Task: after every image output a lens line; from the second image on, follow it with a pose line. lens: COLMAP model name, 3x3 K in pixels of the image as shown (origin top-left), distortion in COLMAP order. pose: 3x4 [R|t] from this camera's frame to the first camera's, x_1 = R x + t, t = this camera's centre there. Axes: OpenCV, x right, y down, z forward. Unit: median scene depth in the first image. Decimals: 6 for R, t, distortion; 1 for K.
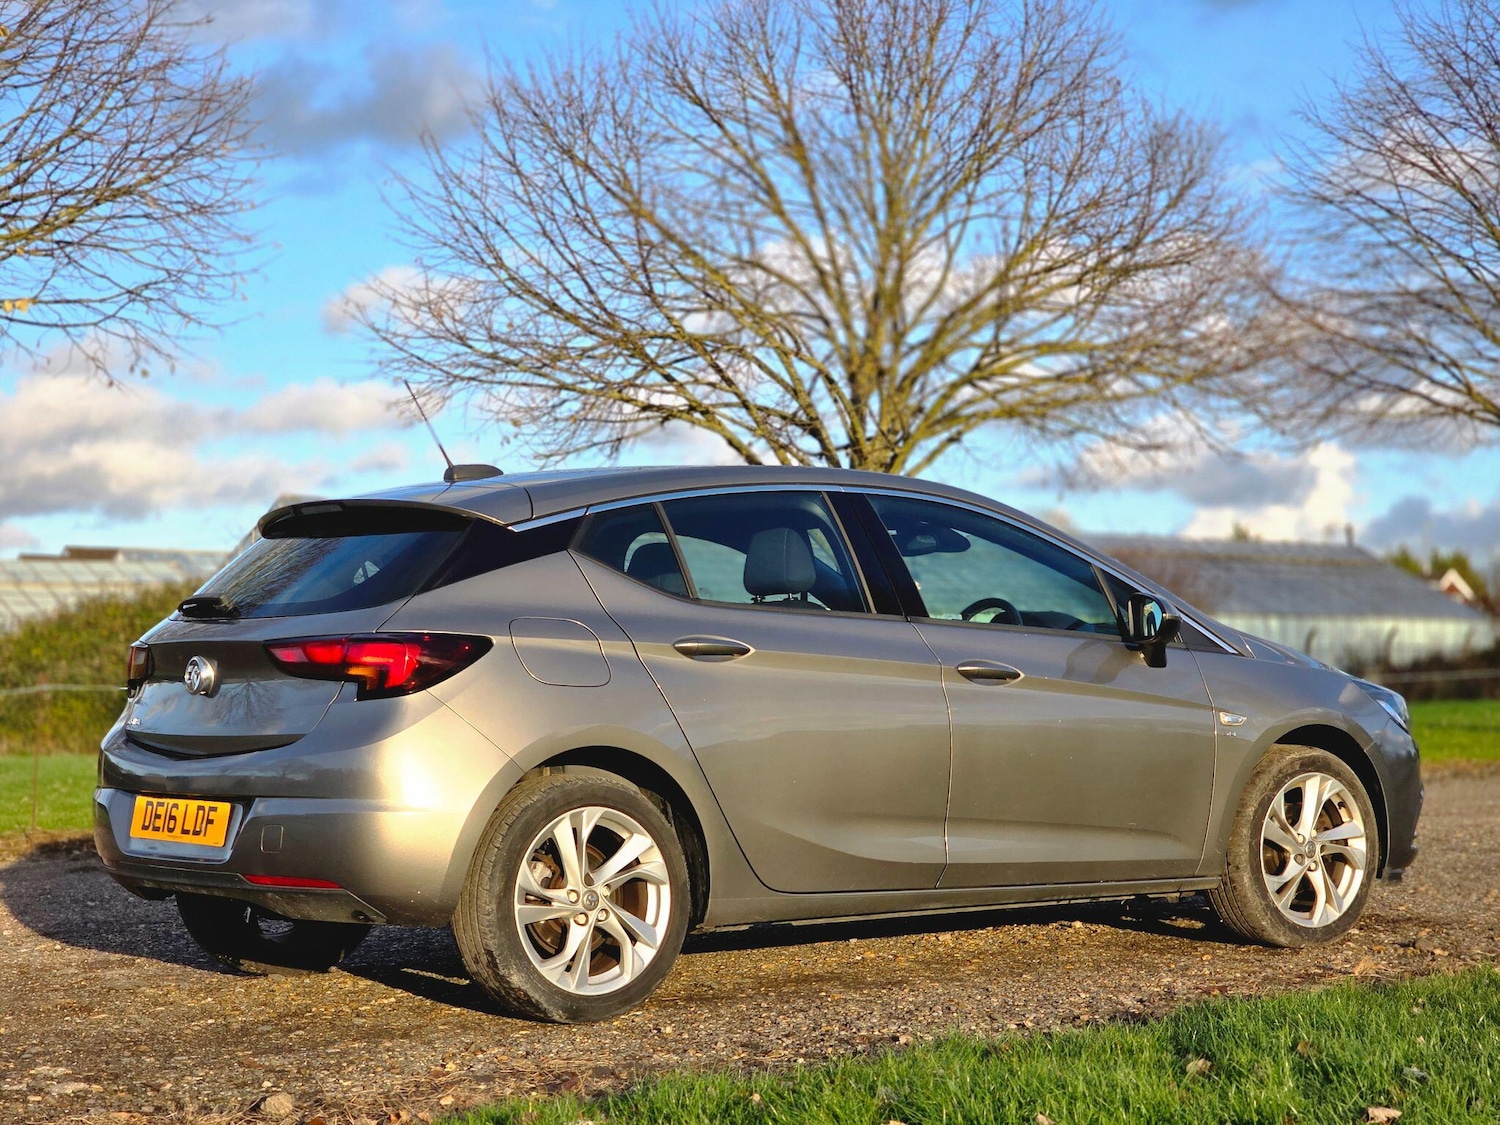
lens RADIAL K [[2989.5, 0, 750.0], [0, 2989.5, 562.5], [0, 0, 1]] dist [-0.428438, 7.248461]
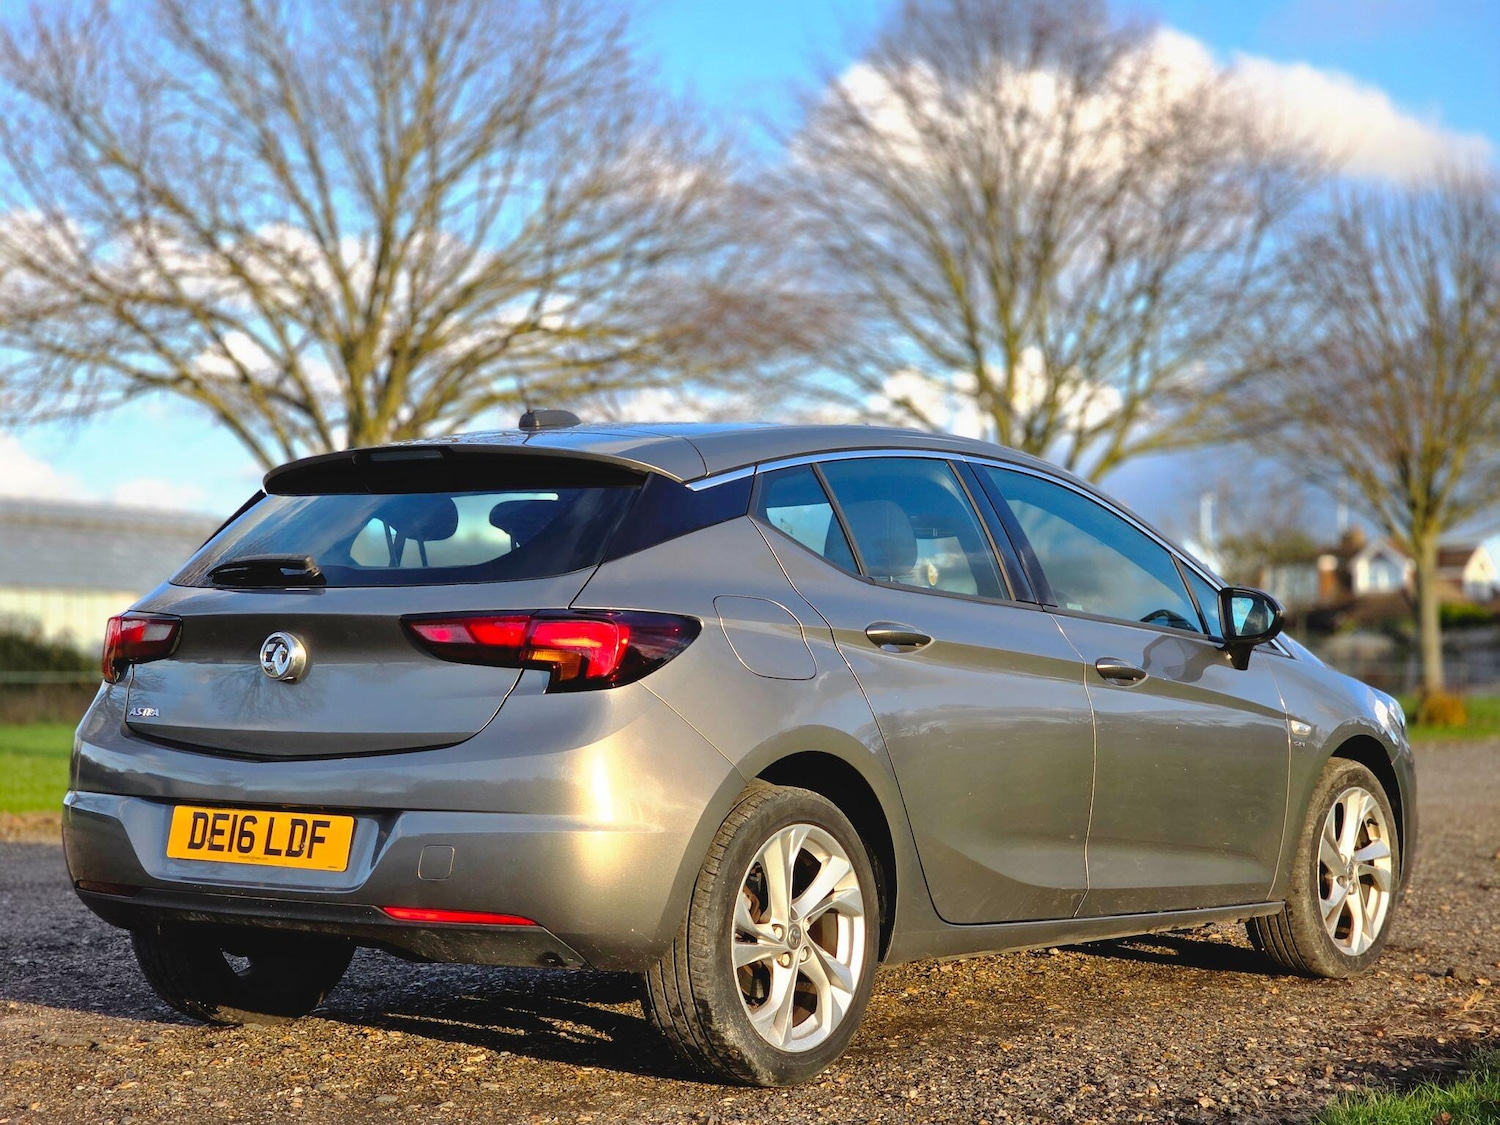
lens RADIAL K [[2965.6, 0, 750.0], [0, 2965.6, 562.5], [0, 0, 1]] dist [-0.004831, 0.367347]
pose [[0.963003, 0.028947, 0.267931, -0.286130], [-0.029000, 0.999572, -0.003761, 0.012299], [-0.267926, -0.004148, 0.963431, 0.202257]]
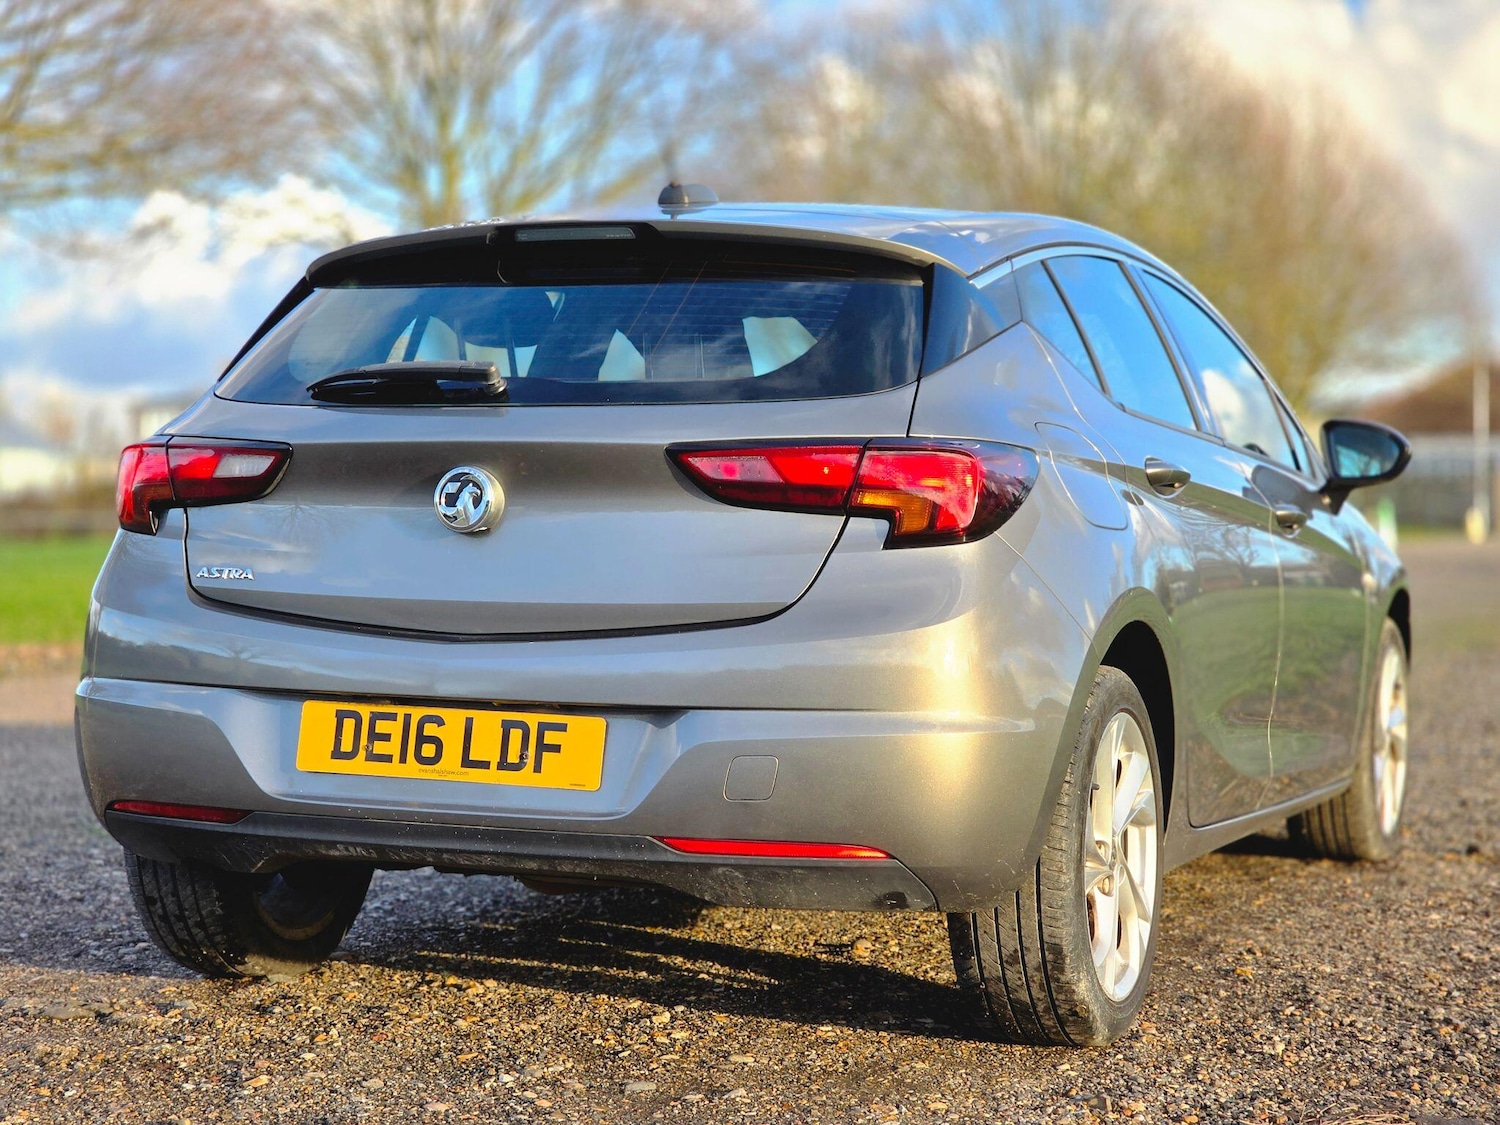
lens RADIAL K [[2989.5, 0, 750.0], [0, 2989.5, 562.5], [0, 0, 1]] dist [-0.428438, 7.248461]
pose [[0.868374, 0.010052, 0.495809, -0.442284], [-0.036790, 0.998345, 0.044195, 0.022784], [-0.494544, -0.056618, 0.867307, 0.469861]]
